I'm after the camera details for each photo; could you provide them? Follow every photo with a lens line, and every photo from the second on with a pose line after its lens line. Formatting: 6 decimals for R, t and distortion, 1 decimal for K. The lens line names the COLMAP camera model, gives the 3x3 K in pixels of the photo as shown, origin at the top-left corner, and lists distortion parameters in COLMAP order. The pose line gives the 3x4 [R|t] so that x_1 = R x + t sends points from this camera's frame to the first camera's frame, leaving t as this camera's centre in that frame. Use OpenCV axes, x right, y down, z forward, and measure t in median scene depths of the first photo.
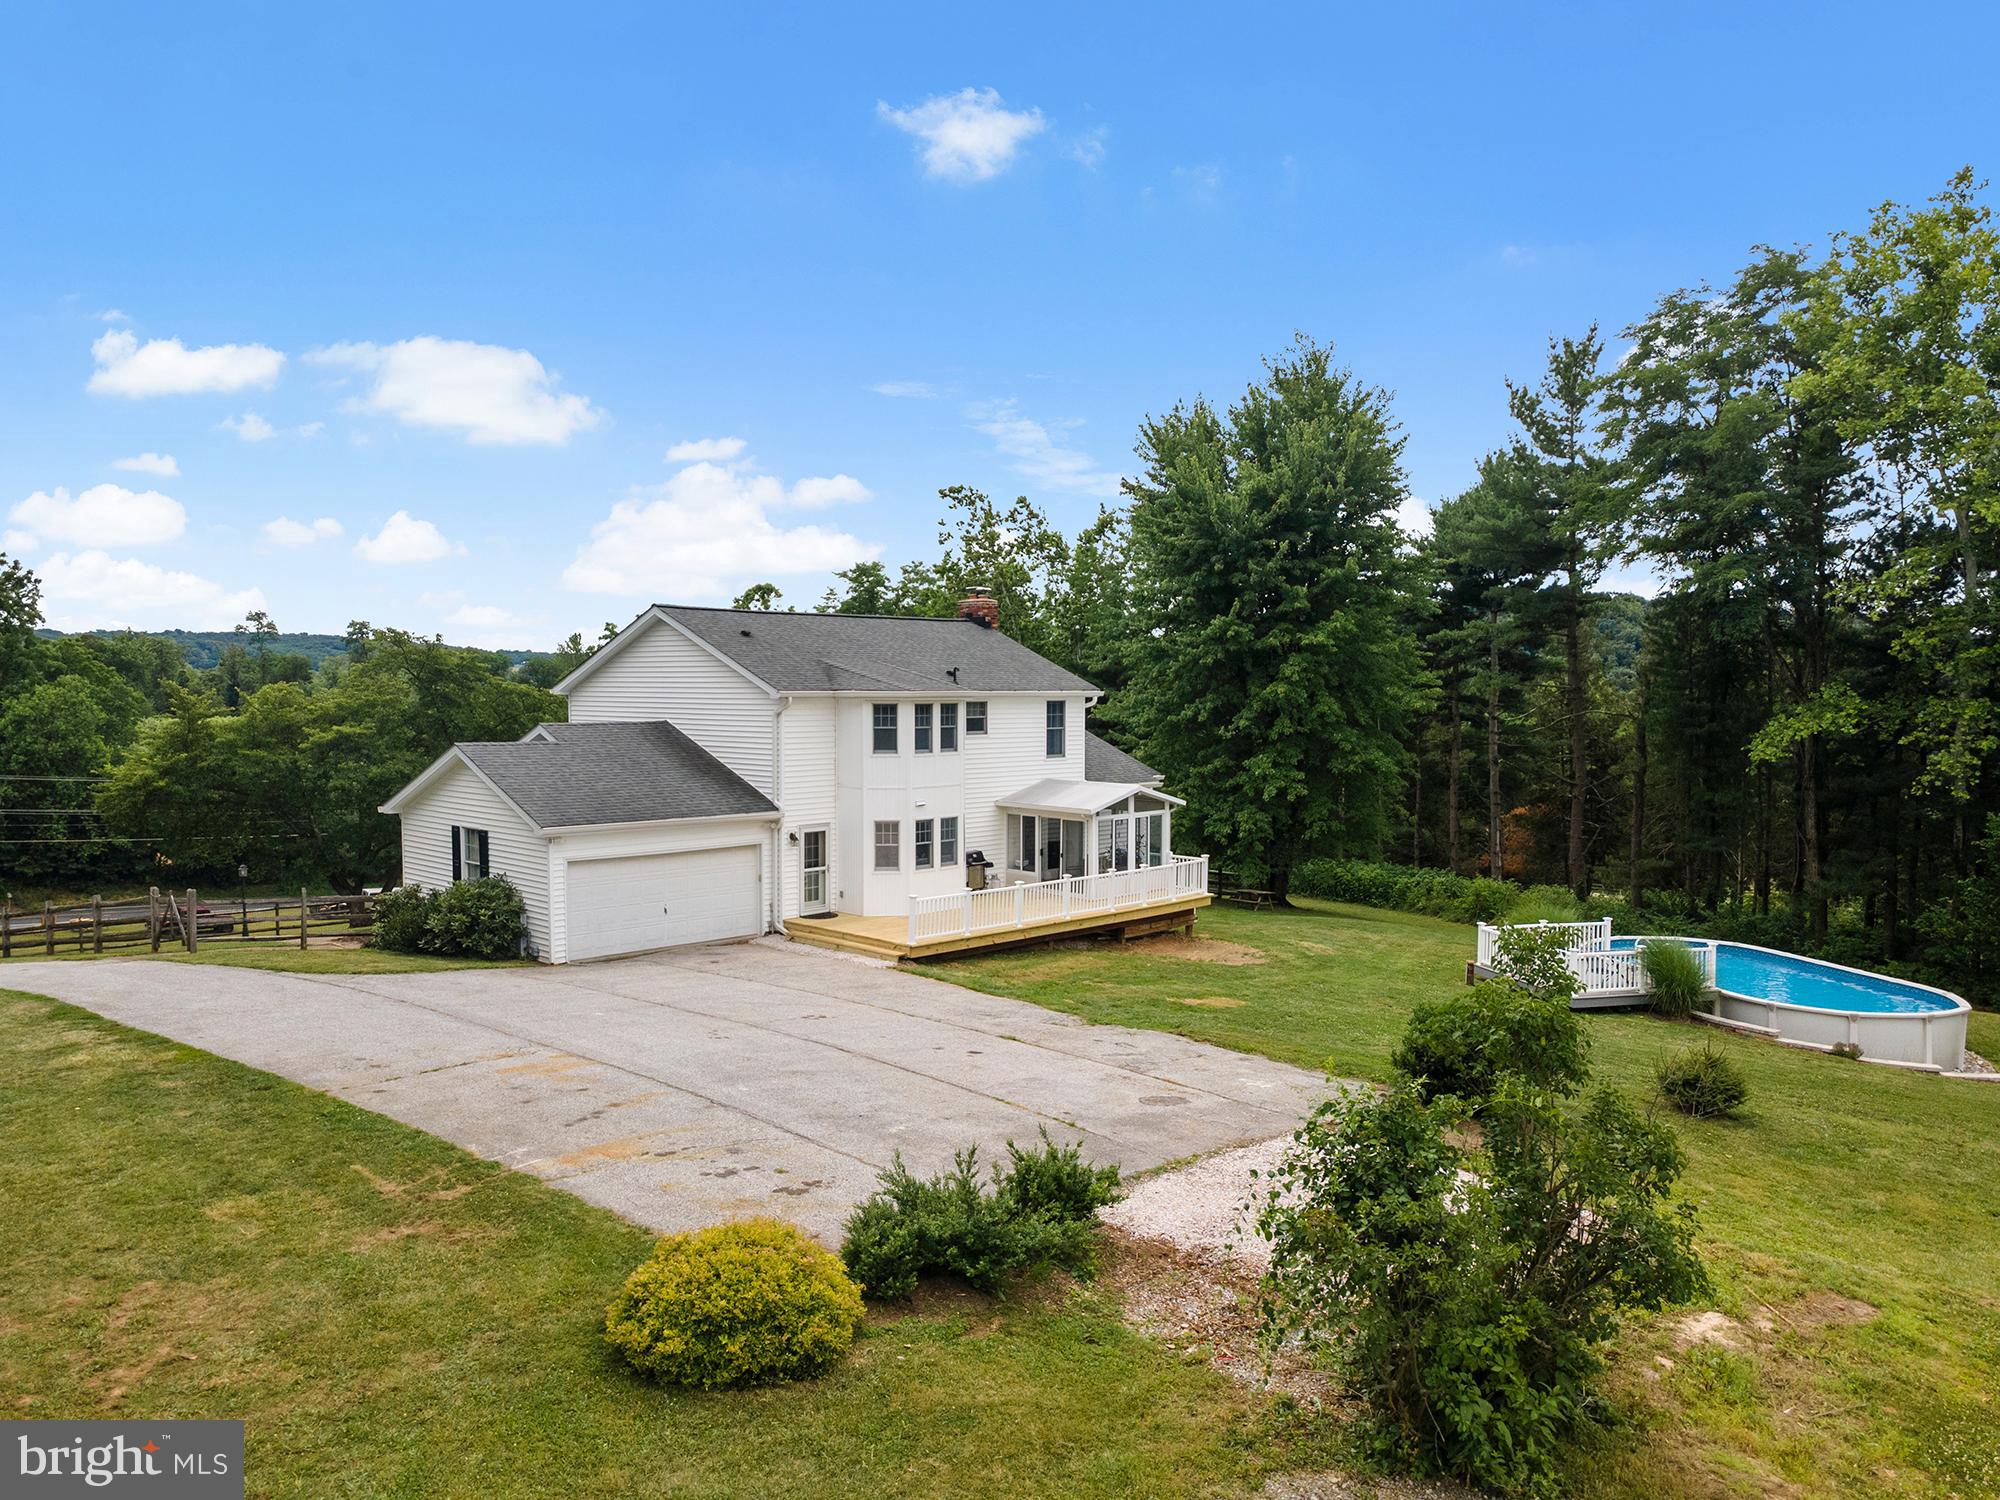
lens RADIAL K [[1483.2, 0, 1000.0], [0, 1483.2, 750.0], [0, 0, 1]] dist [0.034898, 0.015240]
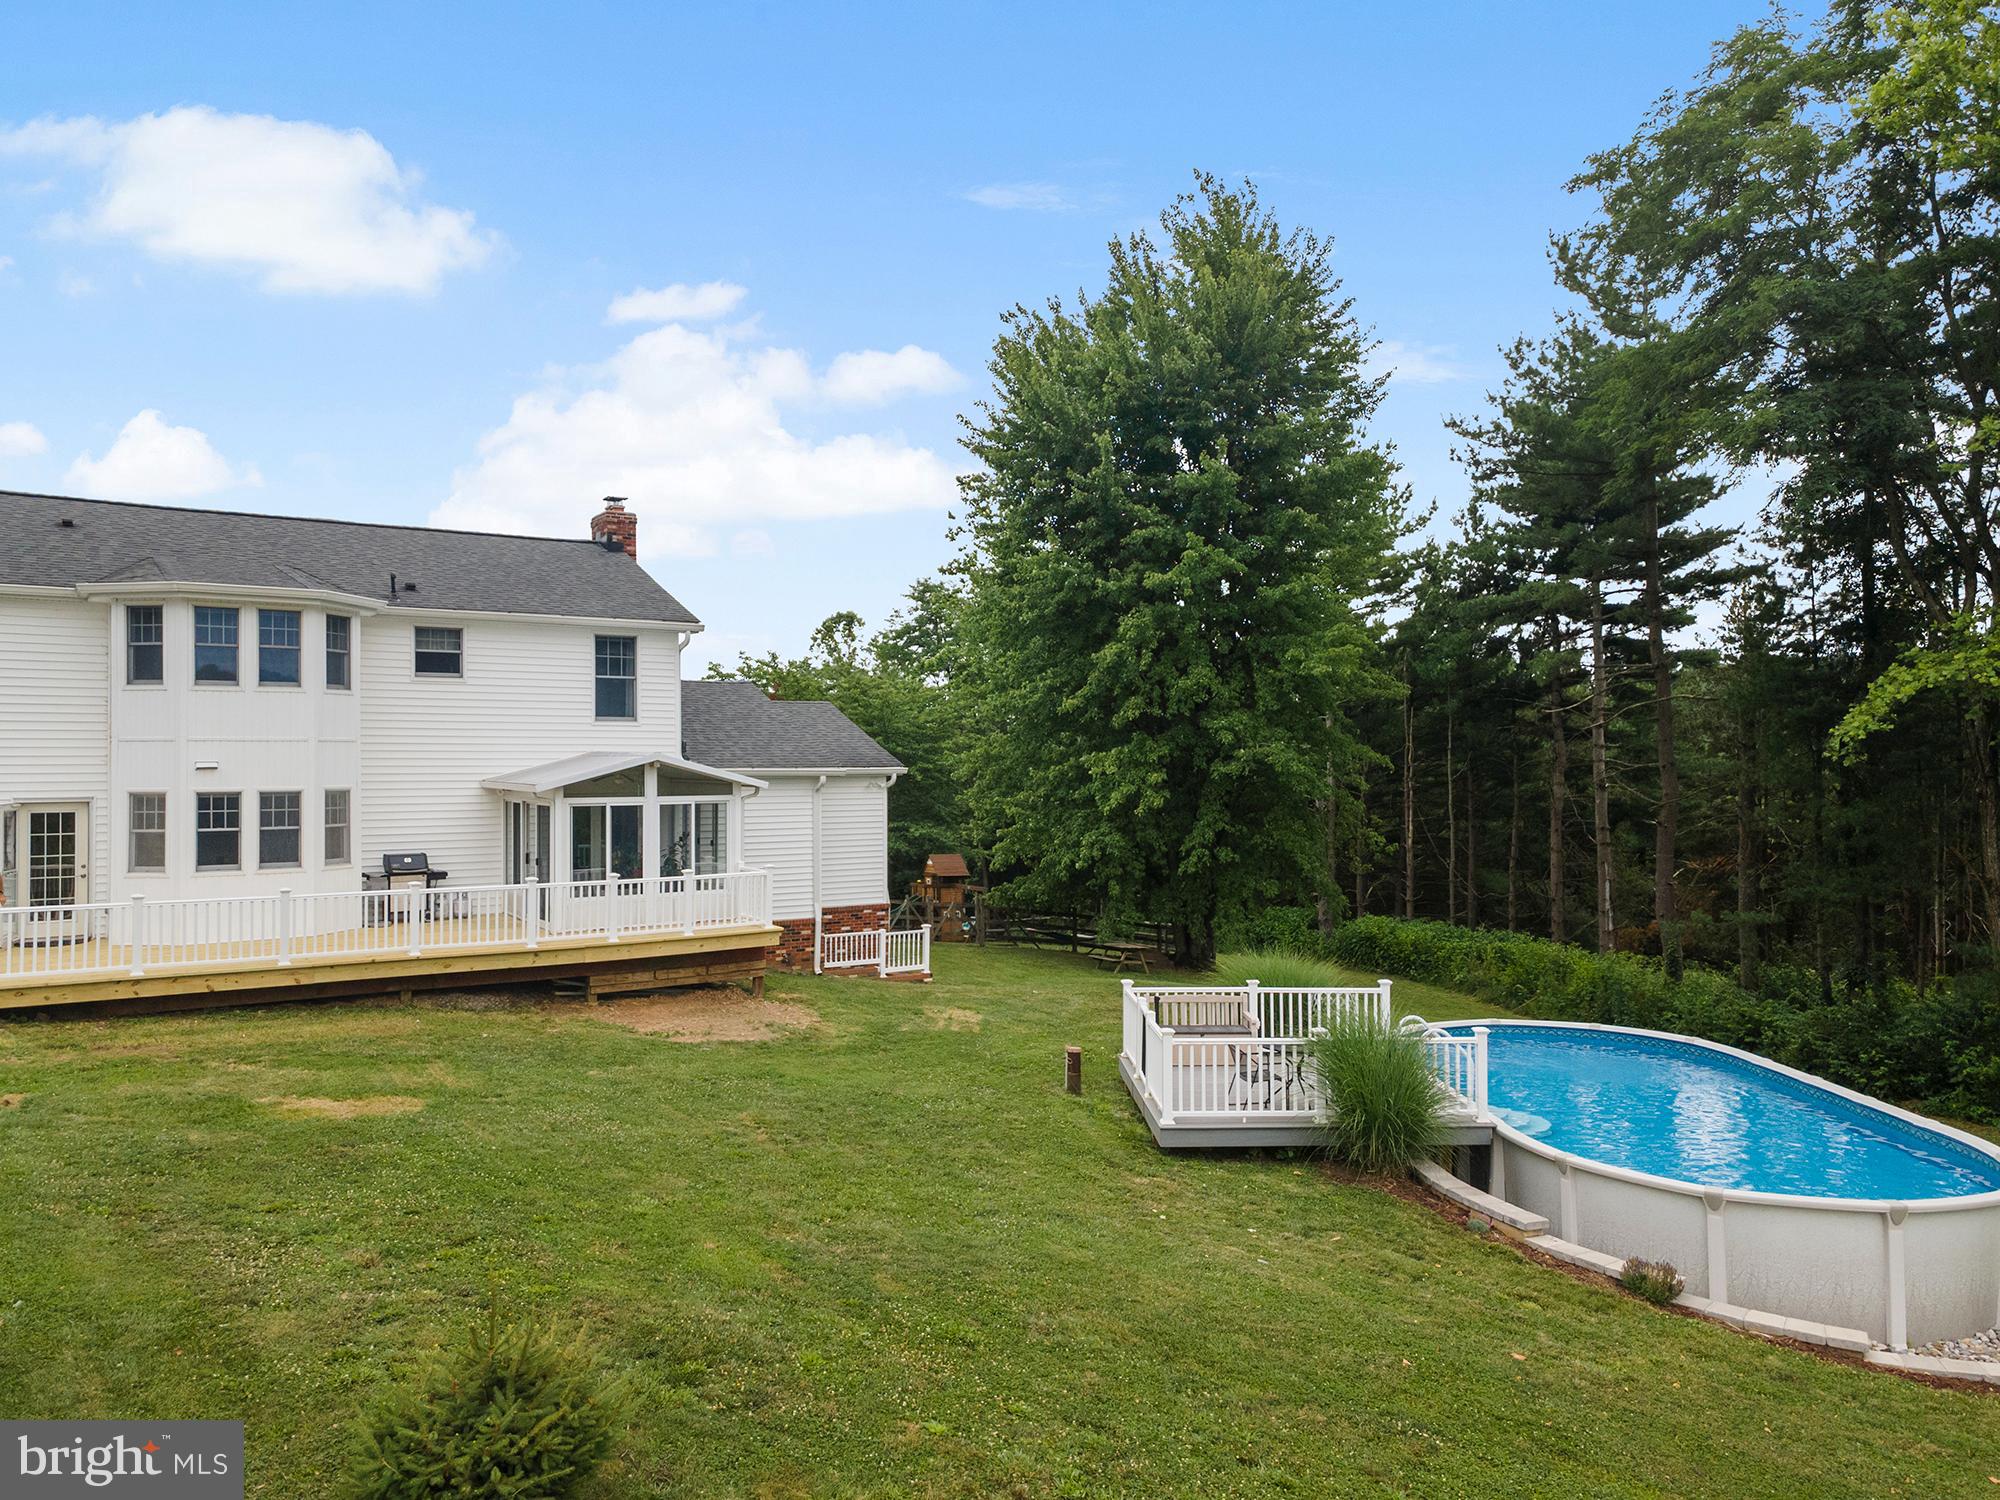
lens RADIAL K [[1483.2, 0, 1000.0], [0, 1483.2, 750.0], [0, 0, 1]] dist [0.034898, 0.015240]
pose [[0.976233, -0.005458, -0.216654, 0.390442], [-0.005949, 0.998631, -0.051962, 0.057504], [0.216641, 0.052016, 0.974865, 0.432802]]
